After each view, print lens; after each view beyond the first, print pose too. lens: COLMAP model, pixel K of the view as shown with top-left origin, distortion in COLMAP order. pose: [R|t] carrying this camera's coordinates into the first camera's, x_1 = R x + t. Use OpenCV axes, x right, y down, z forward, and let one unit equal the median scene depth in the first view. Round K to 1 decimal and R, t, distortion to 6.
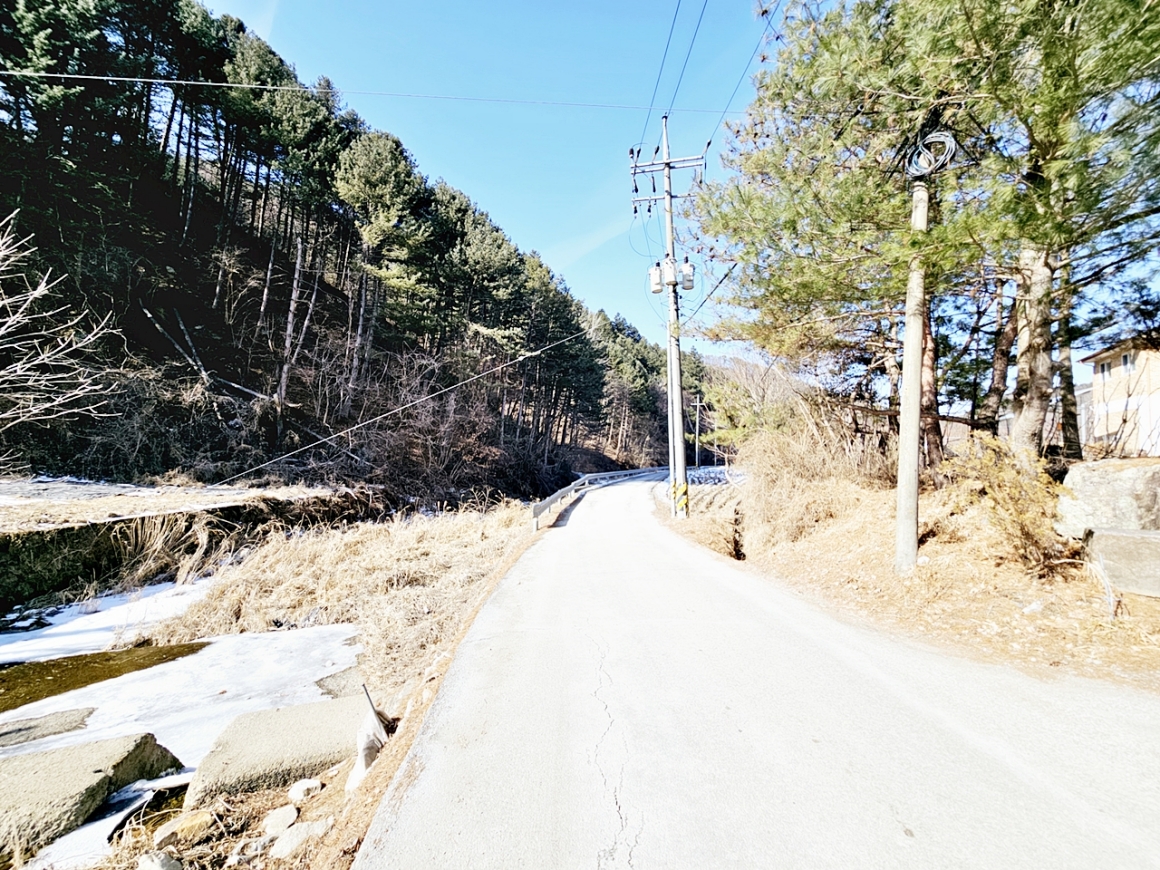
lens RADIAL K [[475.1, 0, 583.3], [0, 475.1, 435.0], [0, 0, 1]] dist [0.000552, 0.000517]
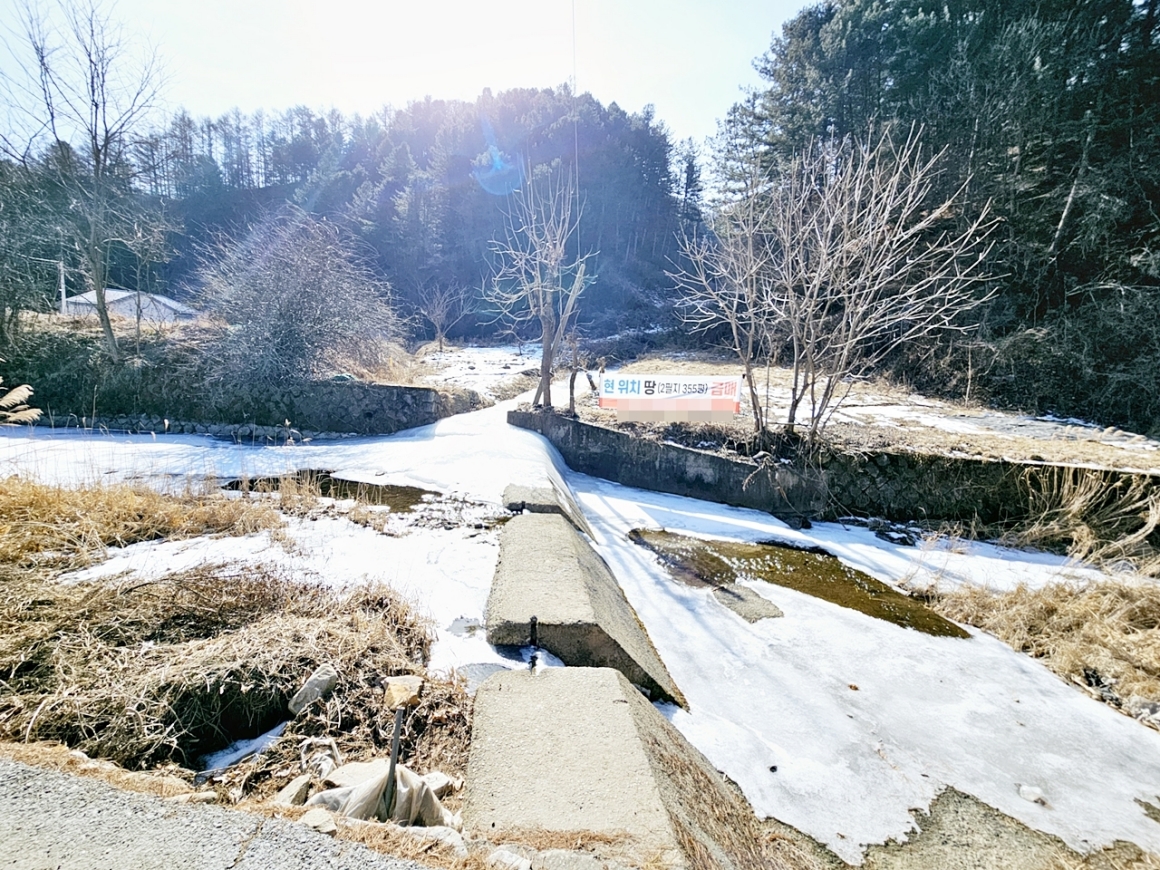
lens RADIAL K [[475.1, 0, 580.7], [0, 475.1, 434.7], [0, 0, 1]] dist [0.000552, 0.000517]
pose [[-0.215811, 0.097495, -0.971556, -0.005857], [-0.015310, 0.994543, 0.103202, 0.025339], [0.976315, 0.037147, -0.213141, 0.182941]]
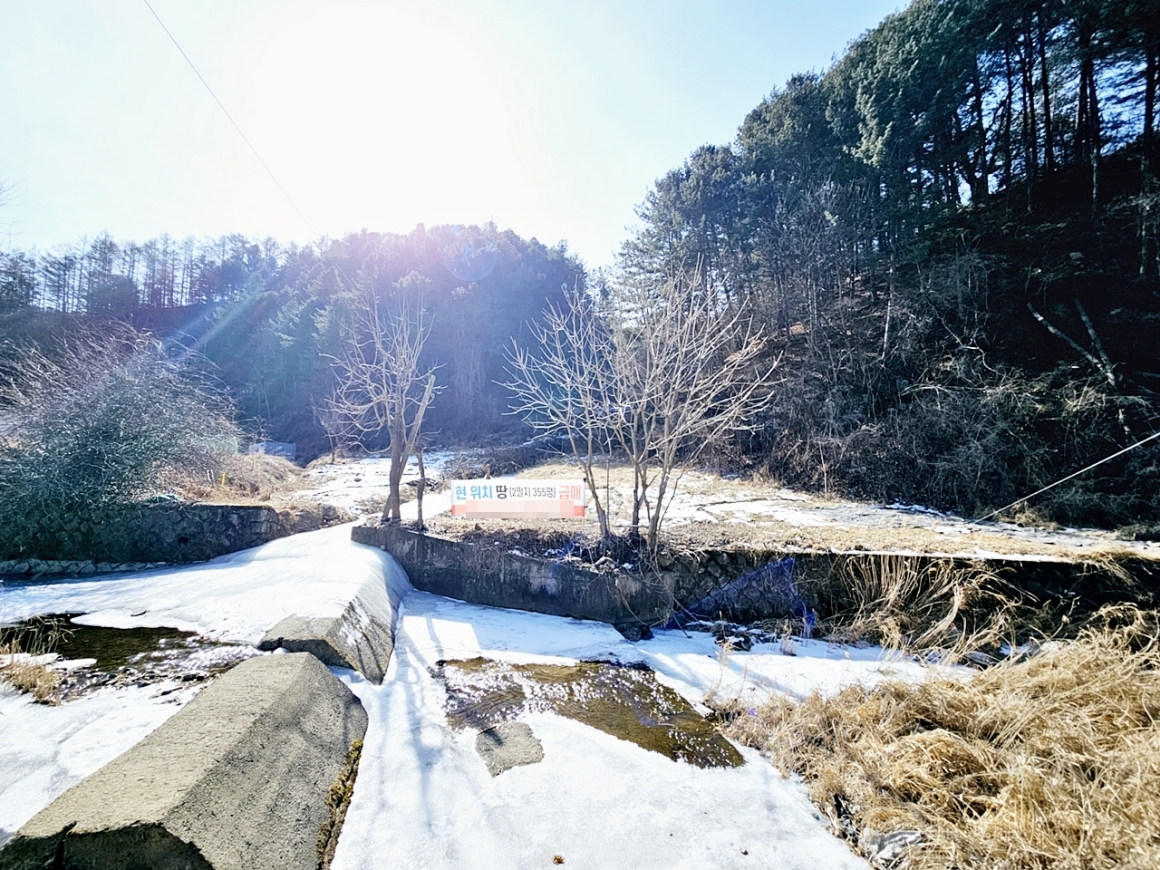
lens RADIAL K [[475.1, 0, 583.3], [0, 475.1, 436.9], [0, 0, 1]] dist [0.000552, 0.000517]
pose [[-0.095282, -0.107232, -0.989658, -0.033655], [0.027982, 0.993500, -0.110342, 0.023651], [0.995057, -0.038206, -0.091662, 0.272167]]
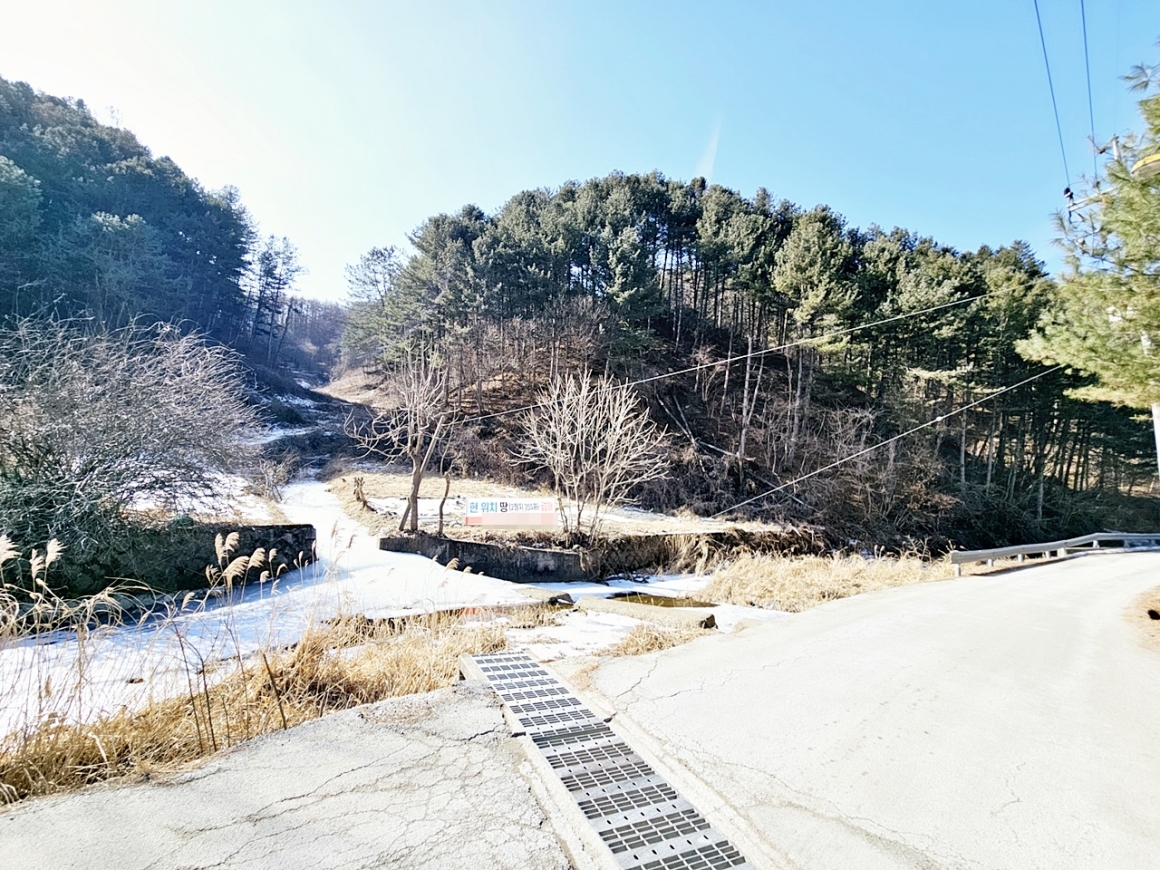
lens RADIAL K [[475.1, 0, 574.6], [0, 475.1, 435.2], [0, 0, 1]] dist [0.000552, 0.000517]
pose [[0.625771, -0.074223, -0.776468, 0.101538], [0.007701, 0.996002, -0.089002, -0.016155], [0.779969, 0.049716, 0.623840, -0.184510]]
